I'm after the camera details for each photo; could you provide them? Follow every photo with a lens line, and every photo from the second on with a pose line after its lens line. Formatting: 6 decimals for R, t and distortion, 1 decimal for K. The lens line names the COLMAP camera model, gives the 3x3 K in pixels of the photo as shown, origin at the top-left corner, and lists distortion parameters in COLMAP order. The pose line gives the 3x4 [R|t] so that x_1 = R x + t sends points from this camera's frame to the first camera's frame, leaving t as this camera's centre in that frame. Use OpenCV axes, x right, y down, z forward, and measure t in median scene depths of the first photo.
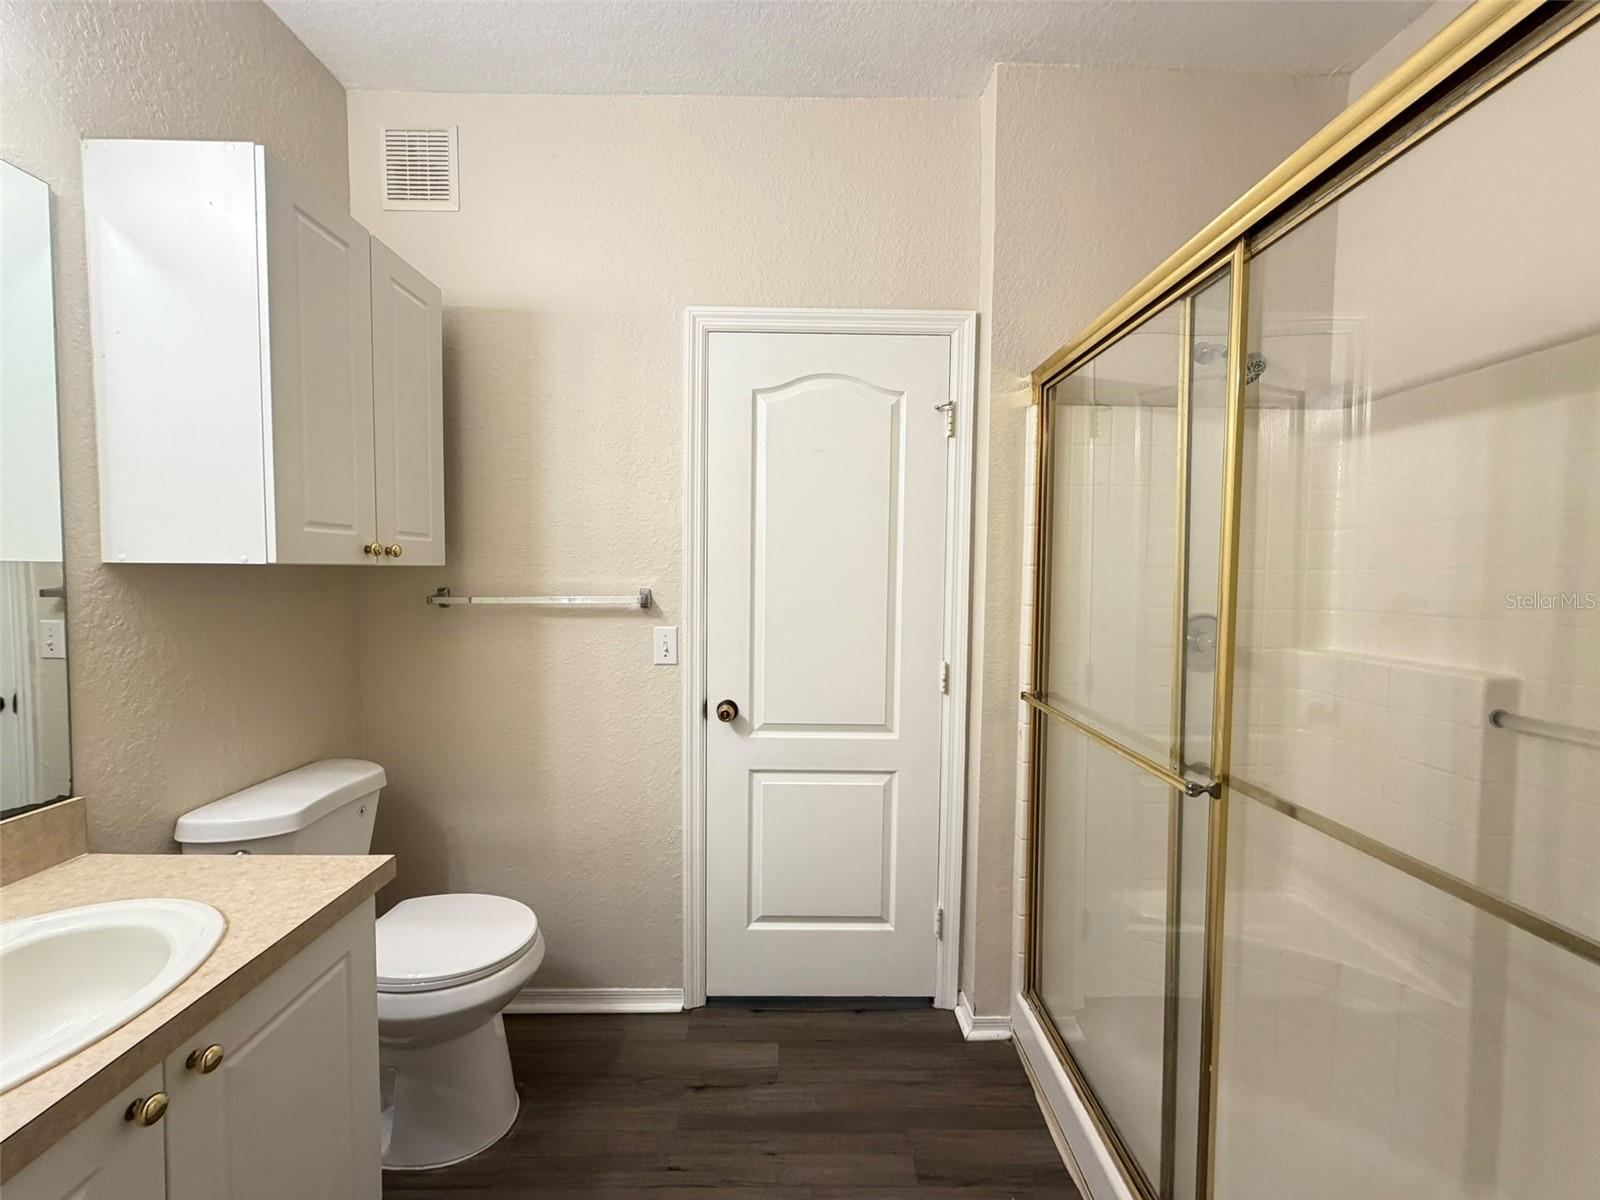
lens RADIAL K [[640.9, 0, 800.9], [0, 640.9, 600.7], [0, 0, 1]] dist [0.000628, 0.000422]
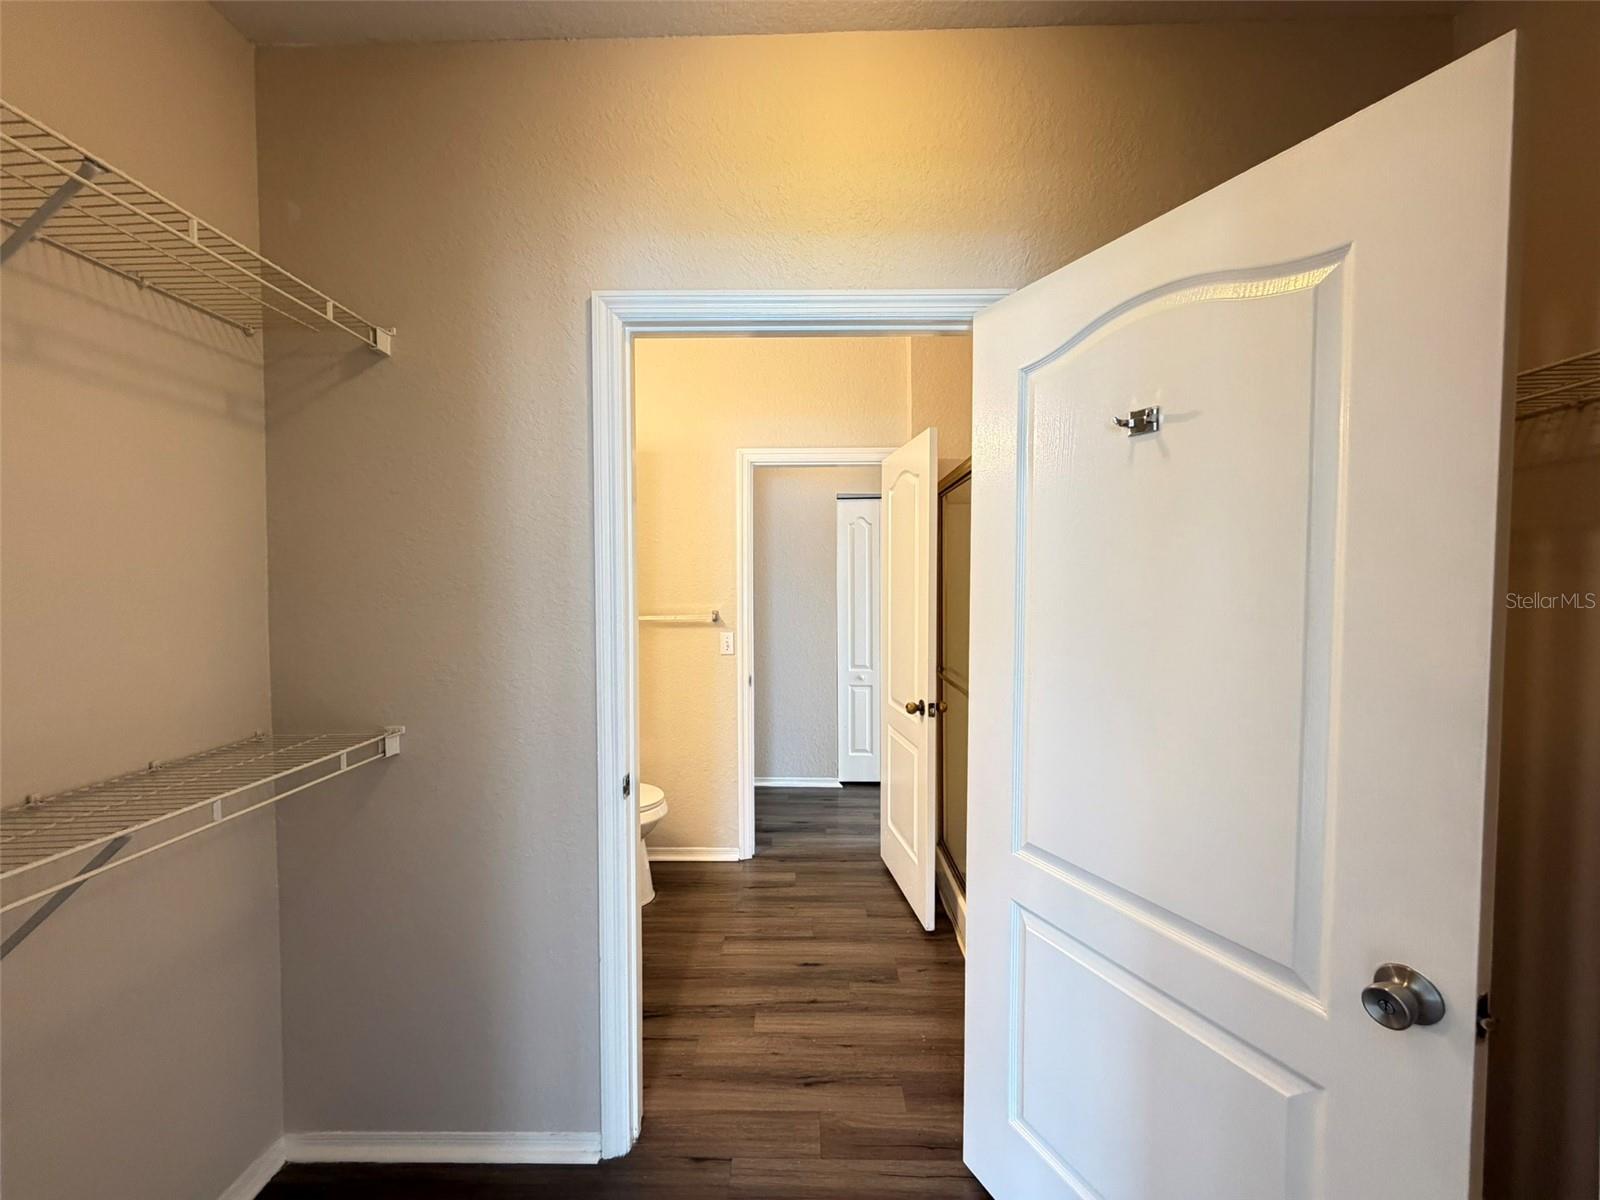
lens RADIAL K [[640.9, 0, 800.6], [0, 640.9, 601.9], [0, 0, 1]] dist [0.000628, 0.000422]
pose [[0.999150, -0.013038, -0.039114, 0.053600], [0.012480, 0.999817, -0.014494, -0.013852], [0.039296, 0.013994, 0.999130, -0.719708]]
